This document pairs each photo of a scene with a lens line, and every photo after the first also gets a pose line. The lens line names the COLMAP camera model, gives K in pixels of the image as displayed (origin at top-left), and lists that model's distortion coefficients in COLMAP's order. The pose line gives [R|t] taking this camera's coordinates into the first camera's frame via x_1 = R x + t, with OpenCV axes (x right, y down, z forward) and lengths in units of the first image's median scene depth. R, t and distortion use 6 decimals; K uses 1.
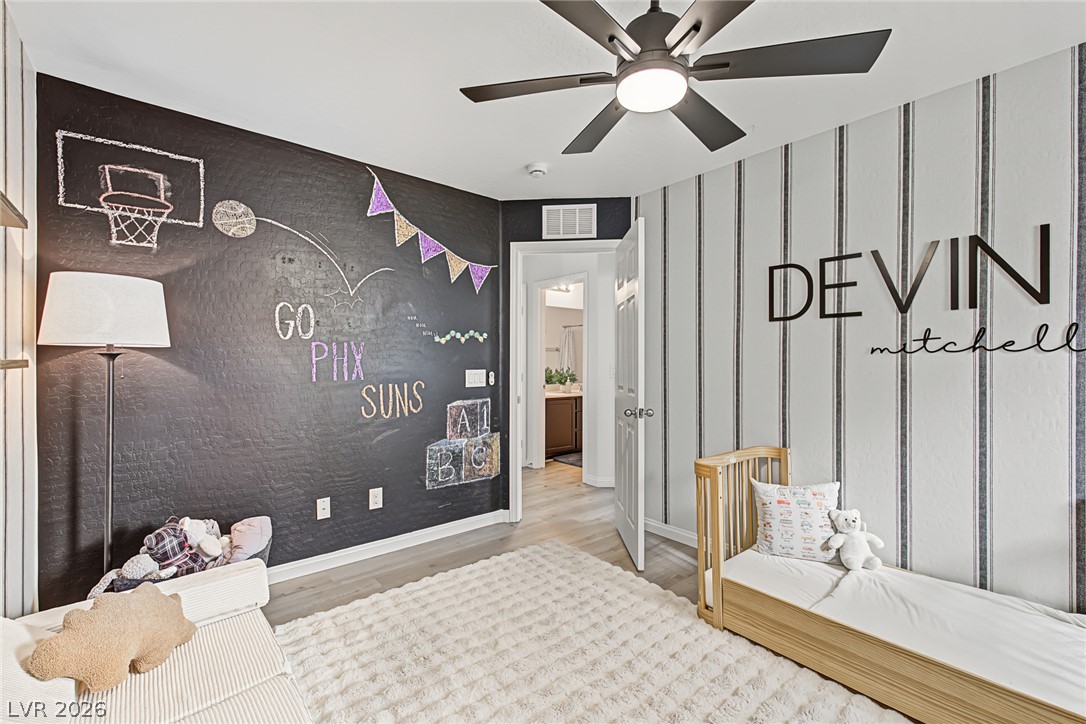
lens RADIAL K [[465.3, 0, 543.2], [0, 465.3, 362.1], [0, 0, 1]] dist [0.010786, -0.001173]
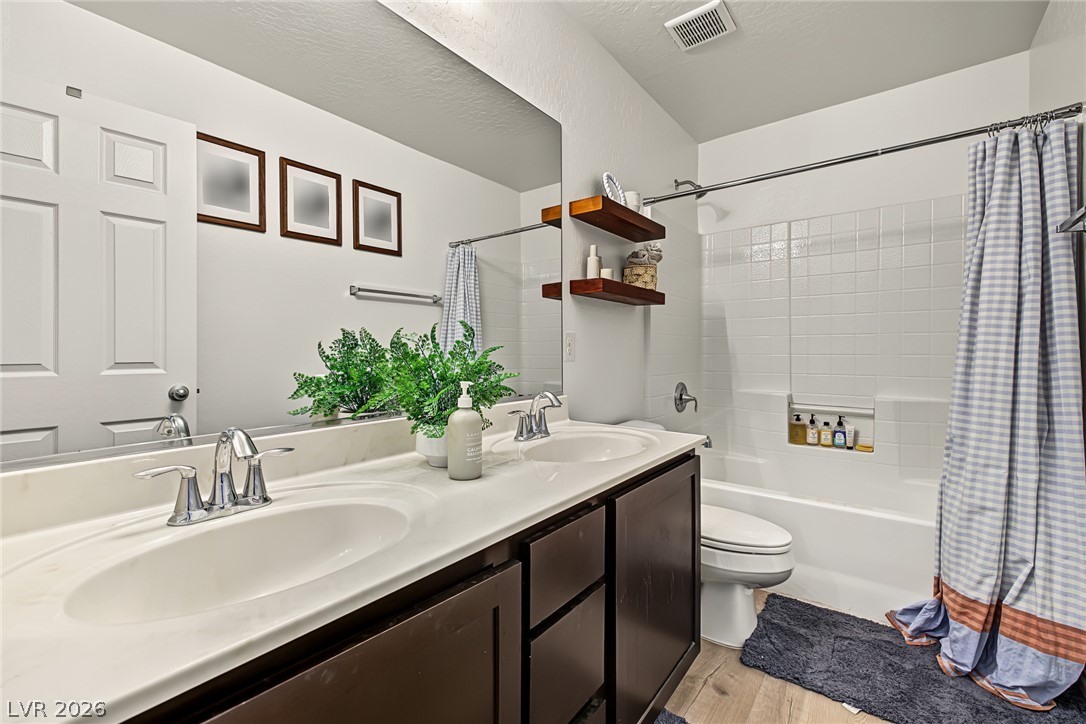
lens RADIAL K [[465.3, 0, 541.8], [0, 465.3, 354.6], [0, 0, 1]] dist [0.010786, -0.001173]
pose [[0.976801, -0.001412, 0.214142, 0.044372], [0.000583, 0.999992, 0.003936, 0.021137], [-0.214146, -0.003719, 0.976795, 0.808429]]
